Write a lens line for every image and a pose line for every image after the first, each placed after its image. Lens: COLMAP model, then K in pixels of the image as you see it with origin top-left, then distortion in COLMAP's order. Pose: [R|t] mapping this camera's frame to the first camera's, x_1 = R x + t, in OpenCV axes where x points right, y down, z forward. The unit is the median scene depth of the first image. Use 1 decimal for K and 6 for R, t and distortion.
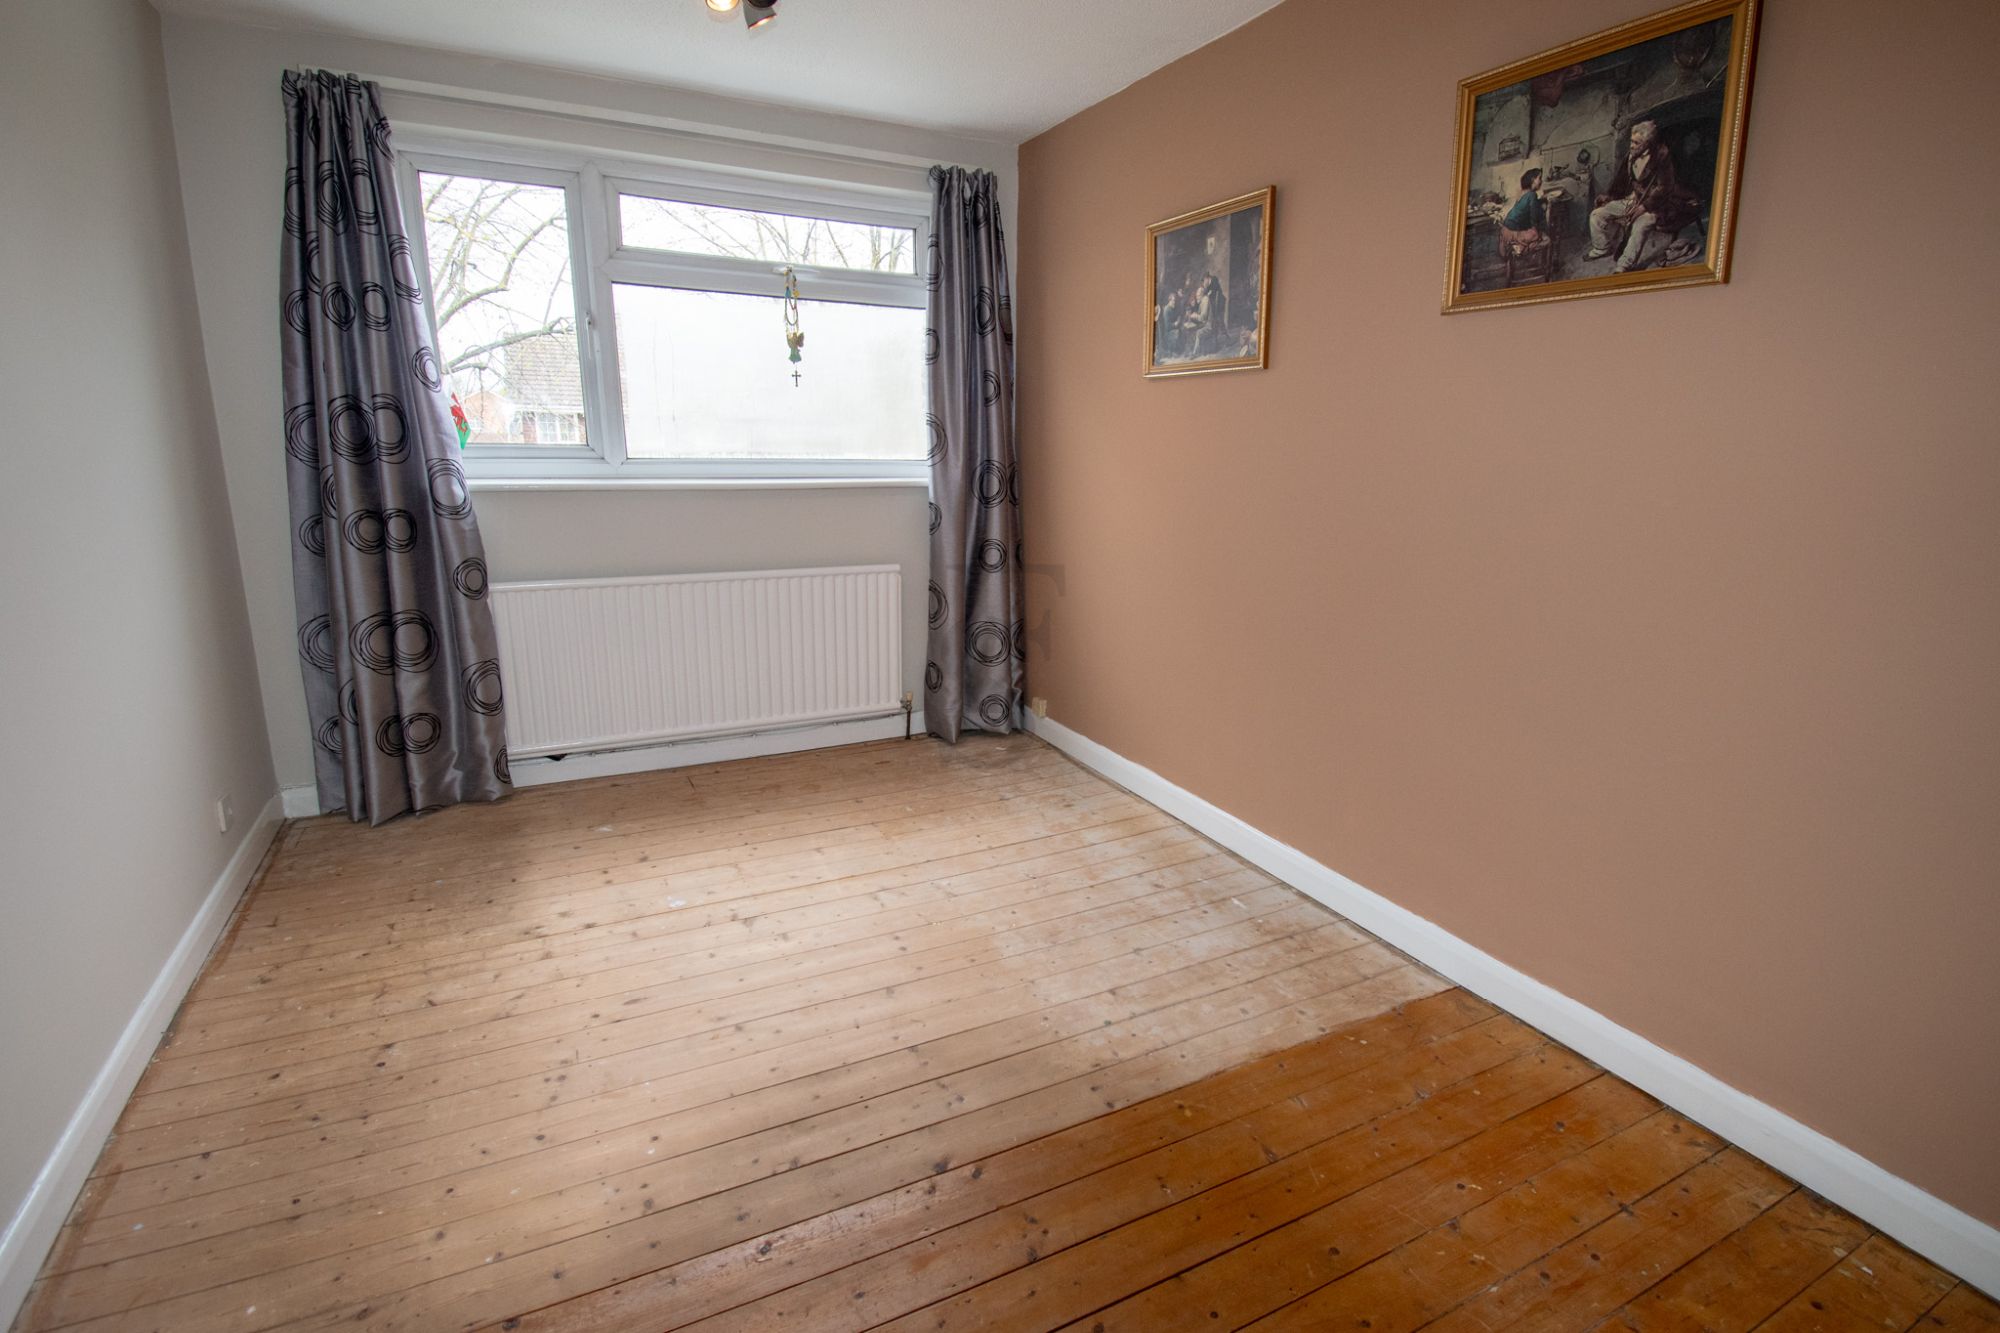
lens RADIAL K [[919.3, 0, 996.6], [0, 919.3, 658.1], [0, 0, 1]] dist [0.000957, -0.017241]
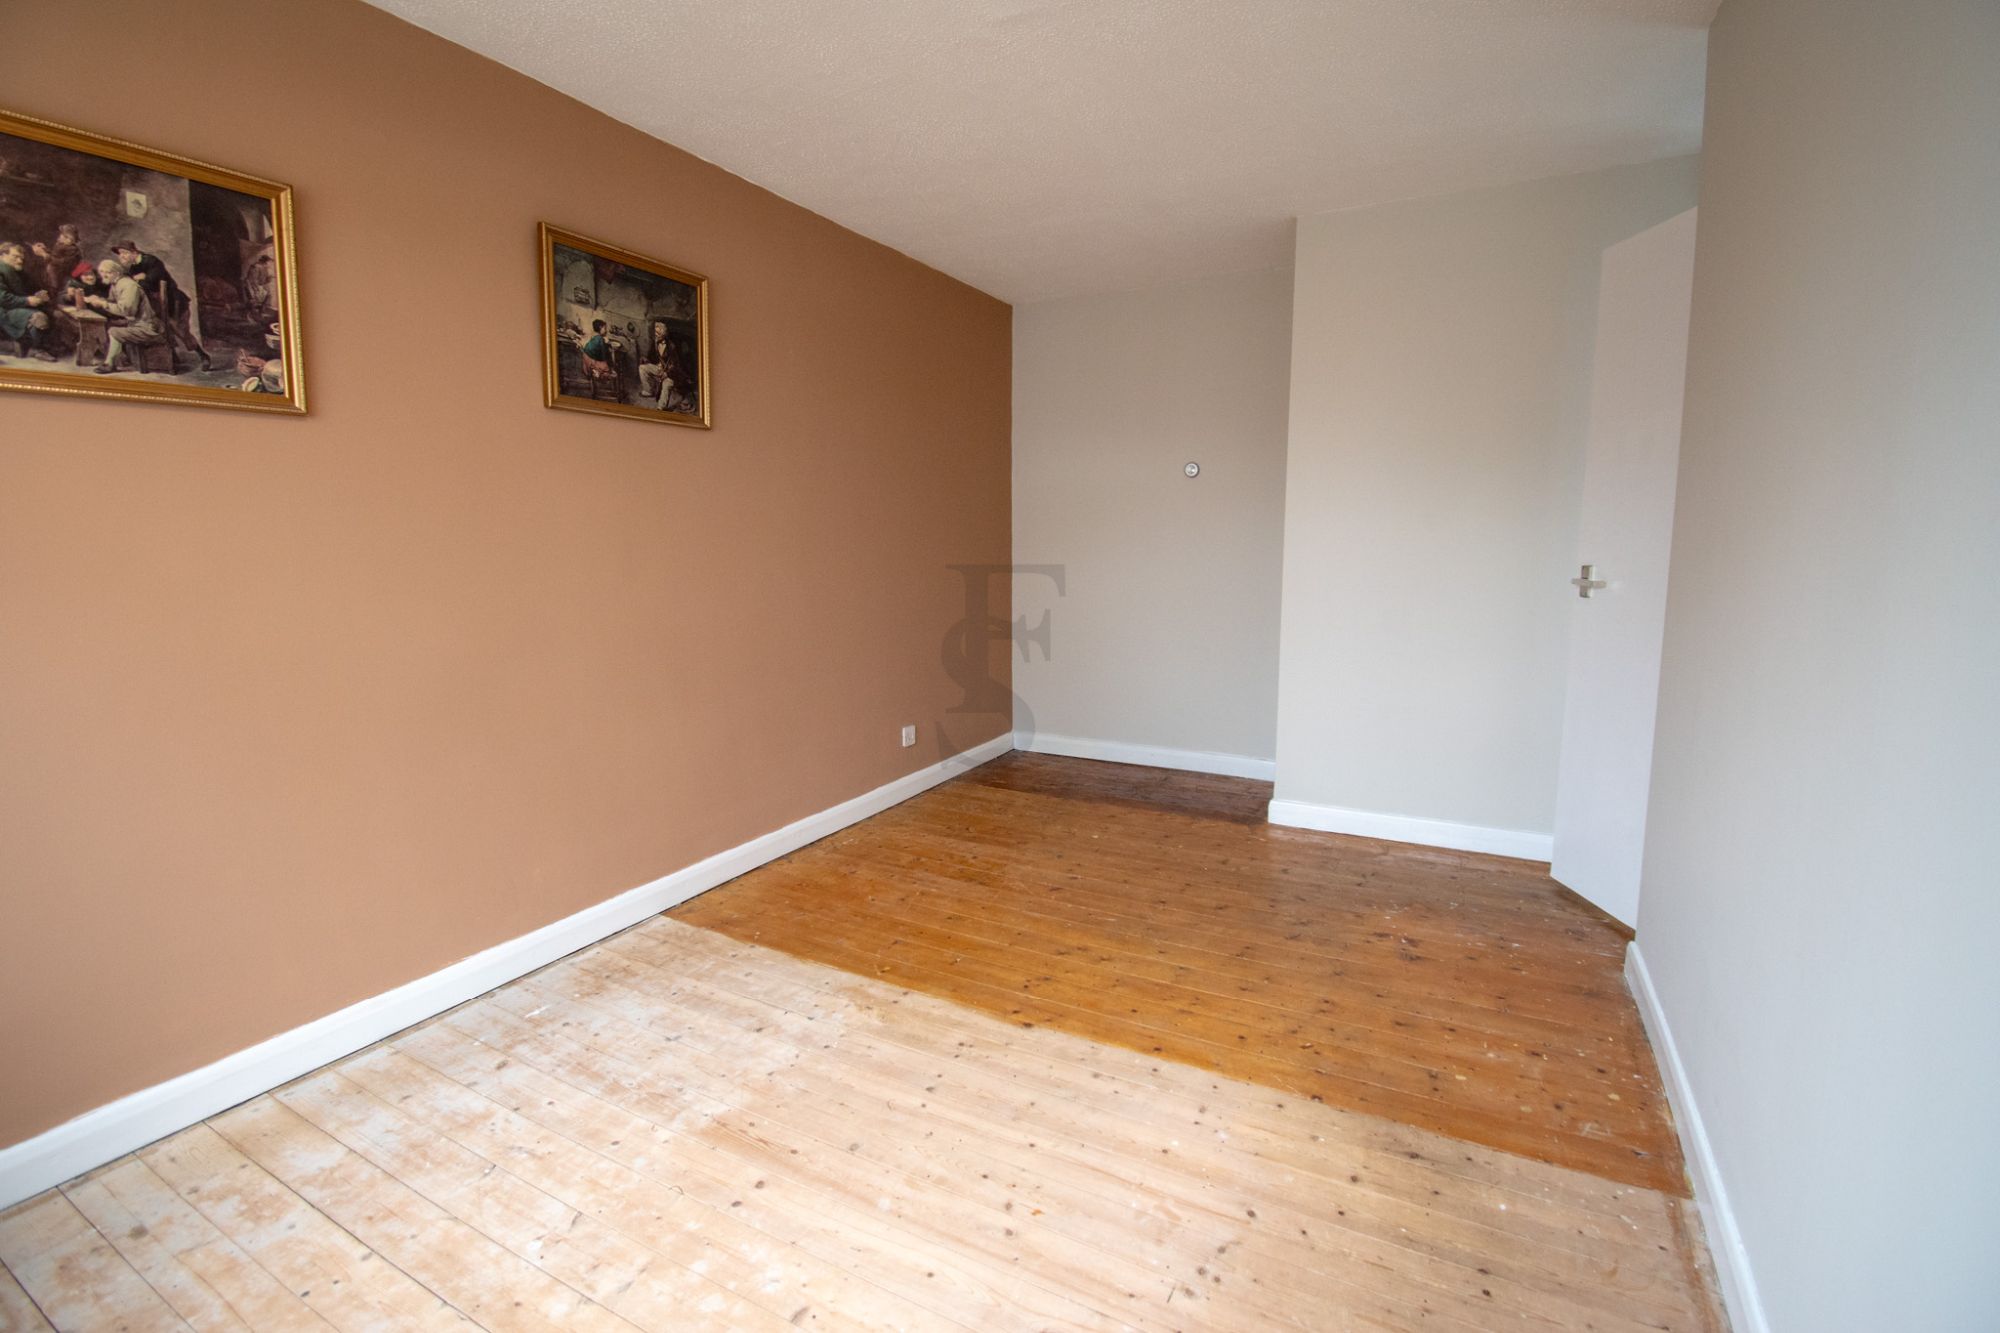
lens RADIAL K [[919.3, 0, 996.6], [0, 919.3, 658.1], [0, 0, 1]] dist [0.000957, -0.017241]
pose [[-0.575996, -0.122588, 0.808209, -0.914934], [0.182409, 0.944488, 0.273258, -0.303864], [-0.796841, 0.304820, -0.521660, 1.338229]]
